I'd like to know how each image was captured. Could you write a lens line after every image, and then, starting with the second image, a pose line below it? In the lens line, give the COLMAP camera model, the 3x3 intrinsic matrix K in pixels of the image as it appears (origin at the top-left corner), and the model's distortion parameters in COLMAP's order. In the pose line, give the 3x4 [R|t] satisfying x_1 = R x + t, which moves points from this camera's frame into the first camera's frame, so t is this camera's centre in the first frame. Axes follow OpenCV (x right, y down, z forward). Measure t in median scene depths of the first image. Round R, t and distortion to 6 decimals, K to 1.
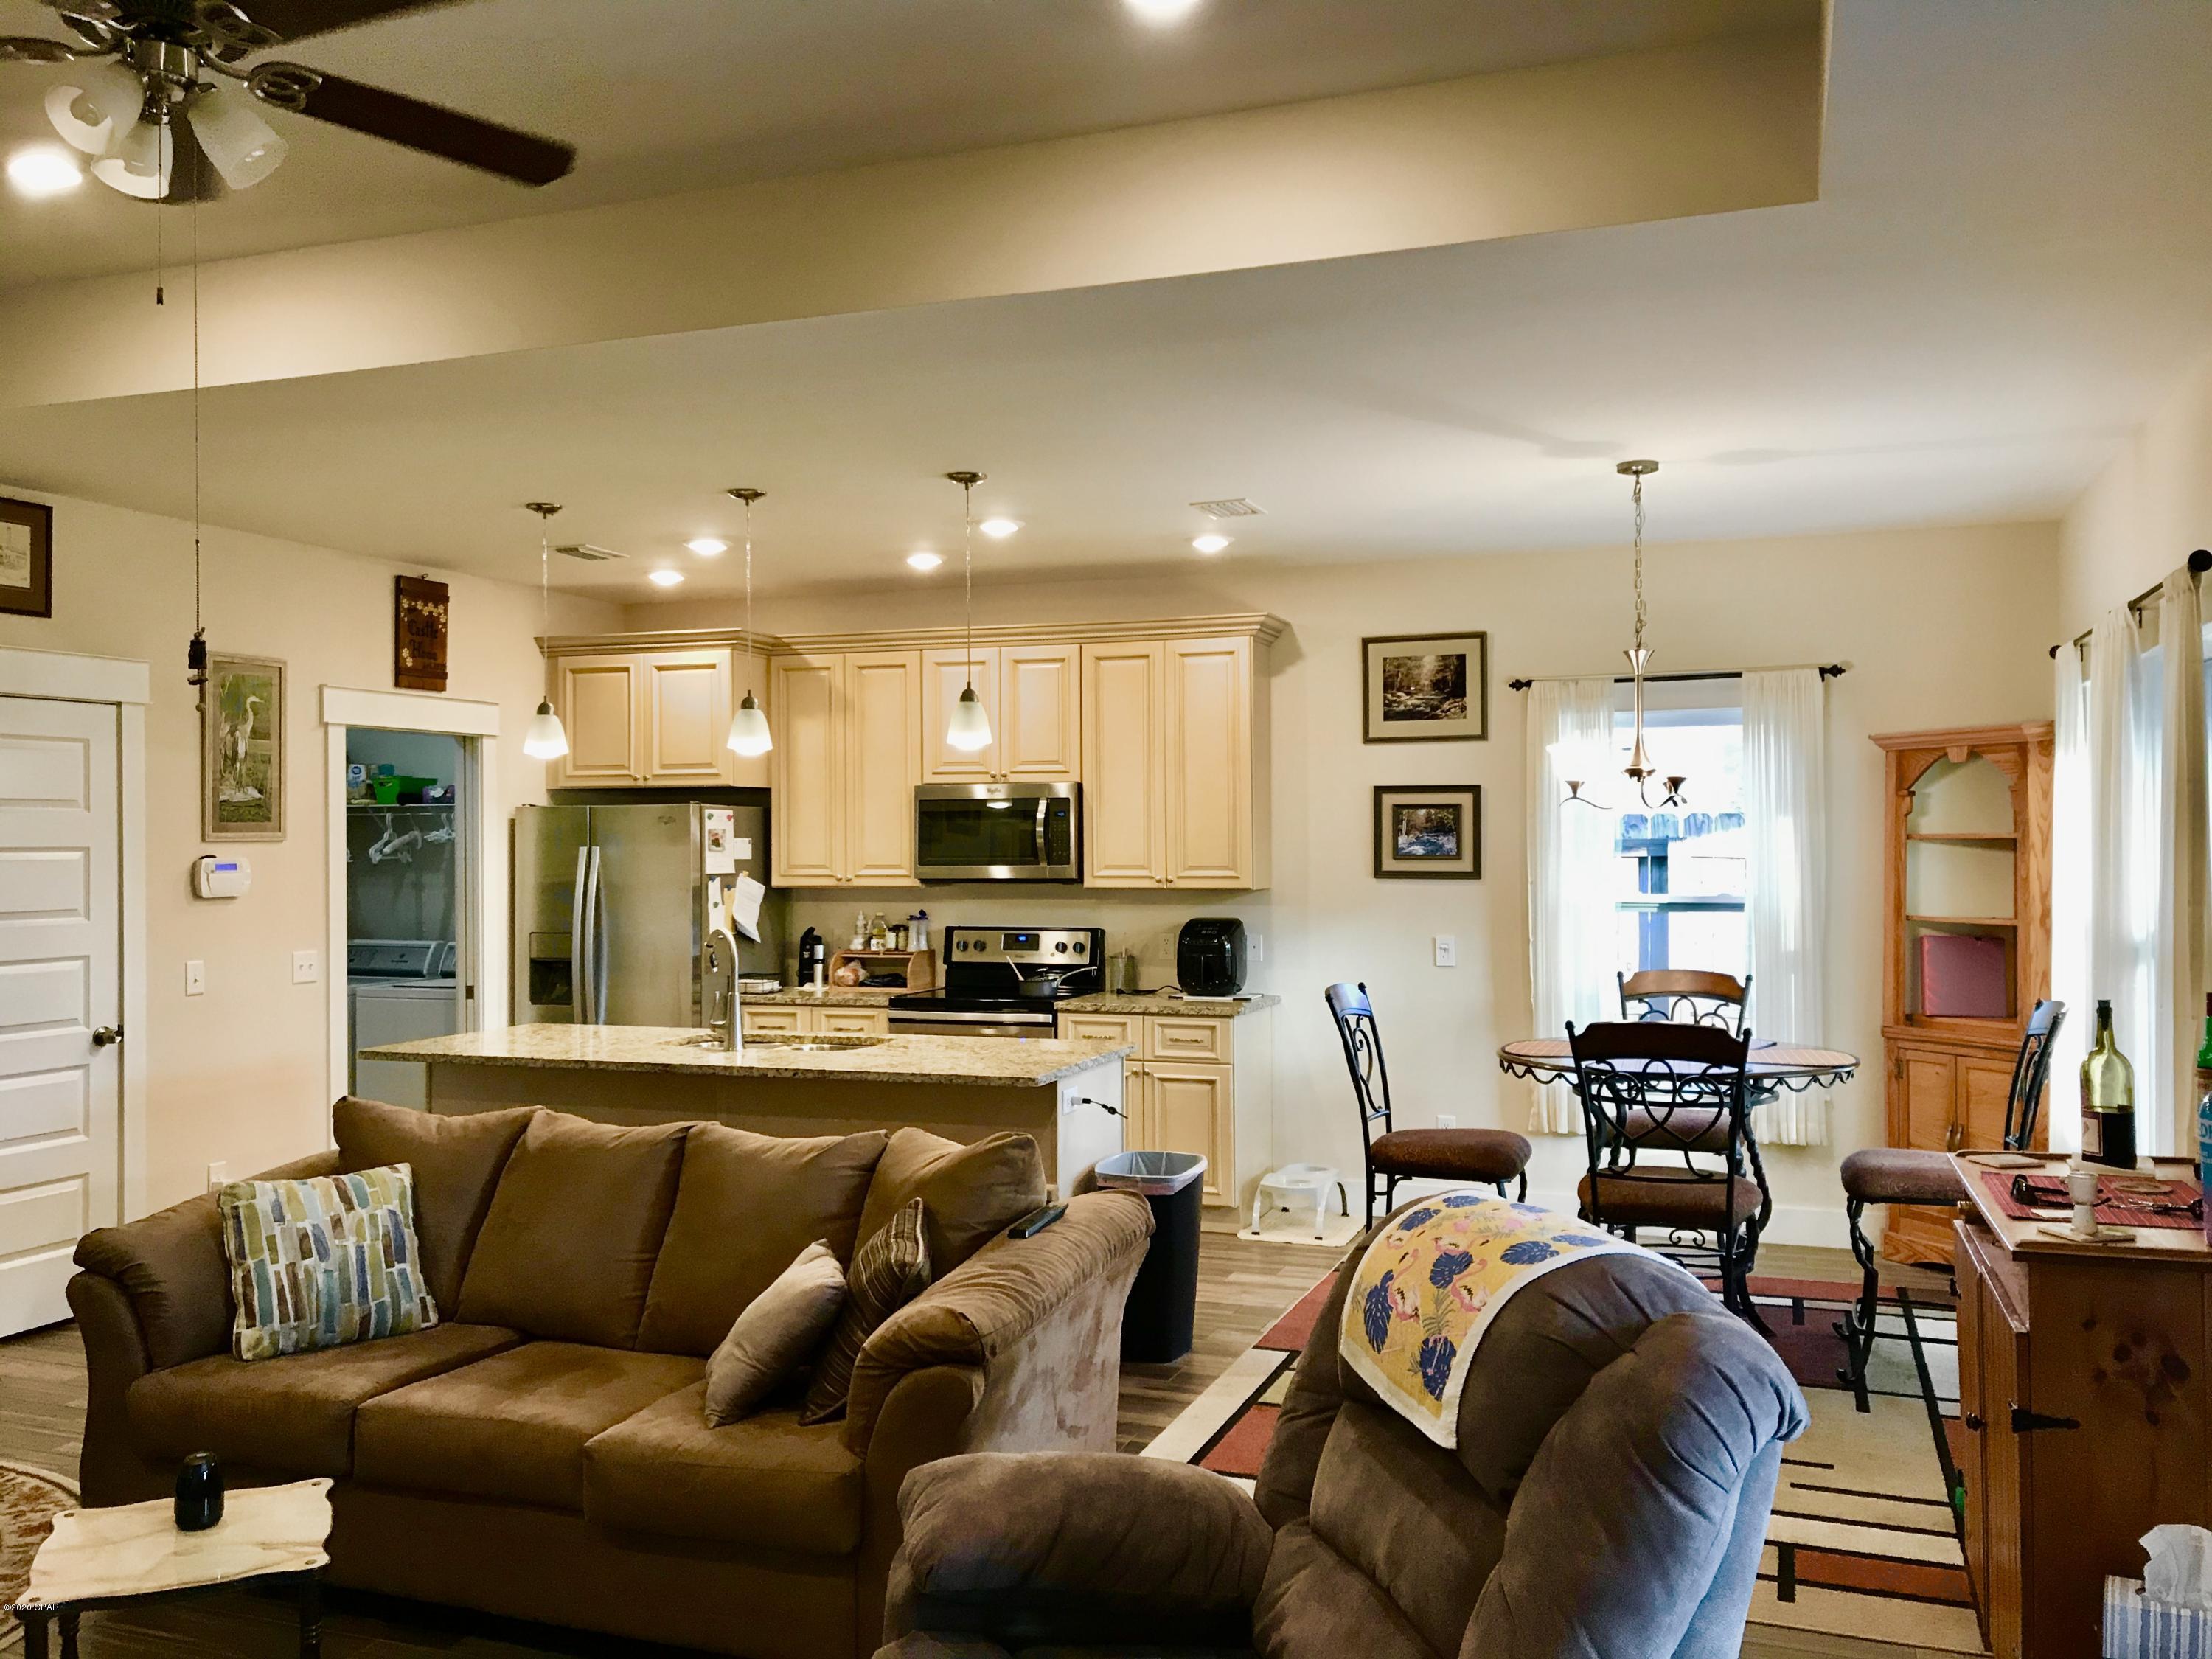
lens RADIAL K [[1820.2, 0, 1106.5], [0, 1820.2, 825.3], [0, 0, 1]] dist [0.003342, 0.000722]
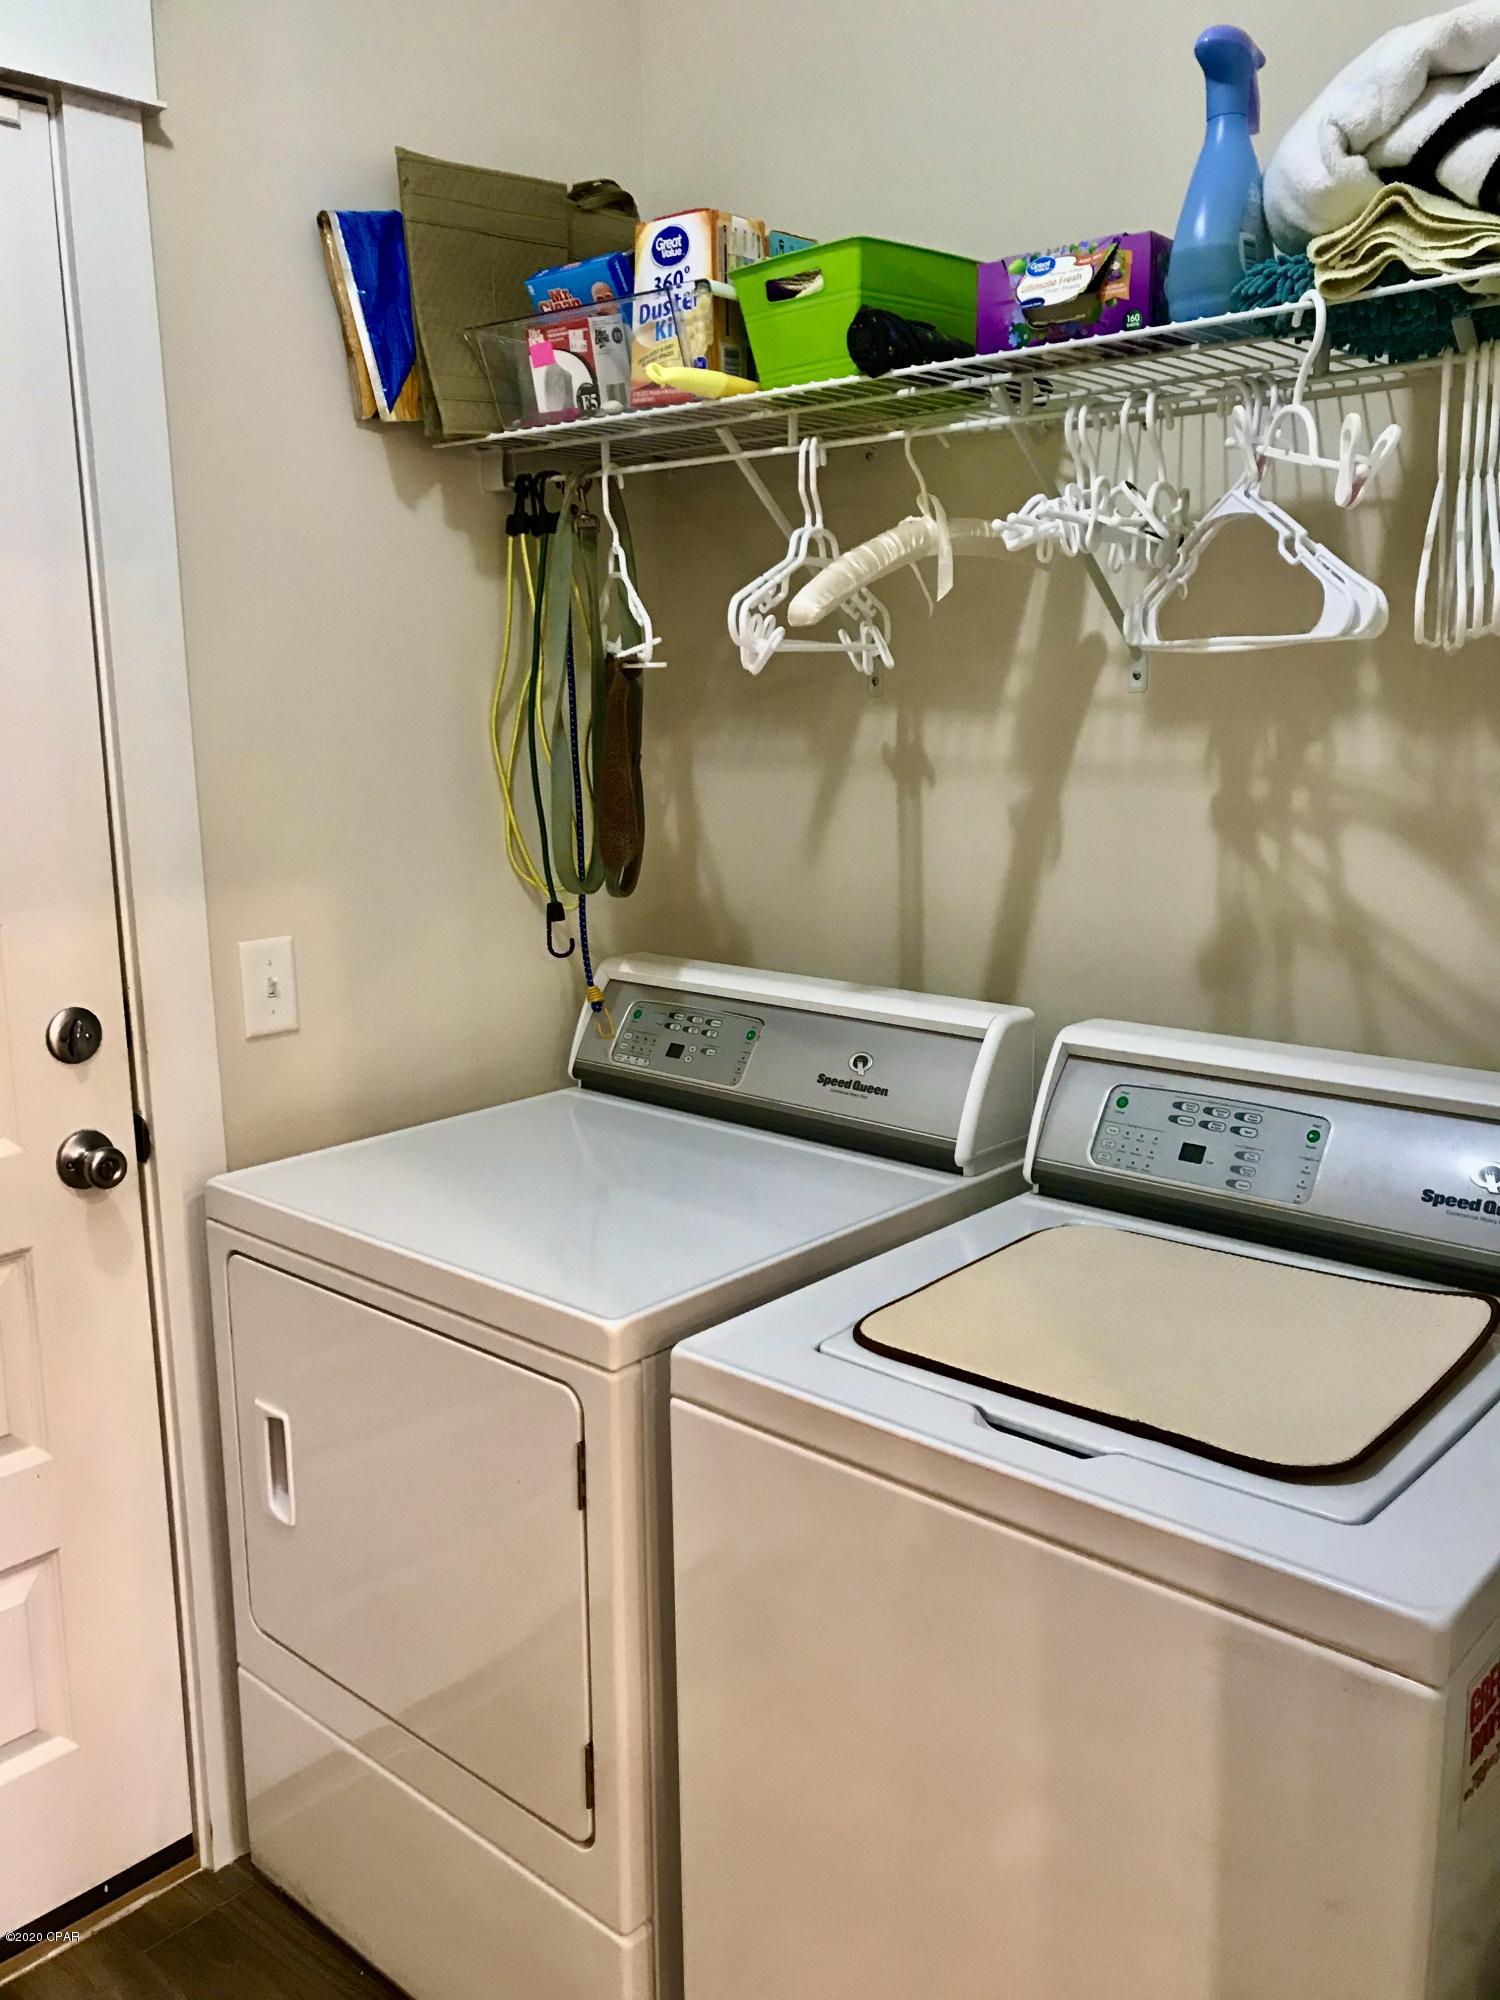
lens RADIAL K [[1645.7, 0, 752.1], [0, 1645.7, 998.5], [0, 0, 1]] dist [0.003342, 0.000722]
pose [[0.930636, 0.053536, -0.362010, -0.322528], [0.013759, 0.983423, 0.180804, 0.024108], [0.365688, -0.173243, 0.914472, 0.797759]]
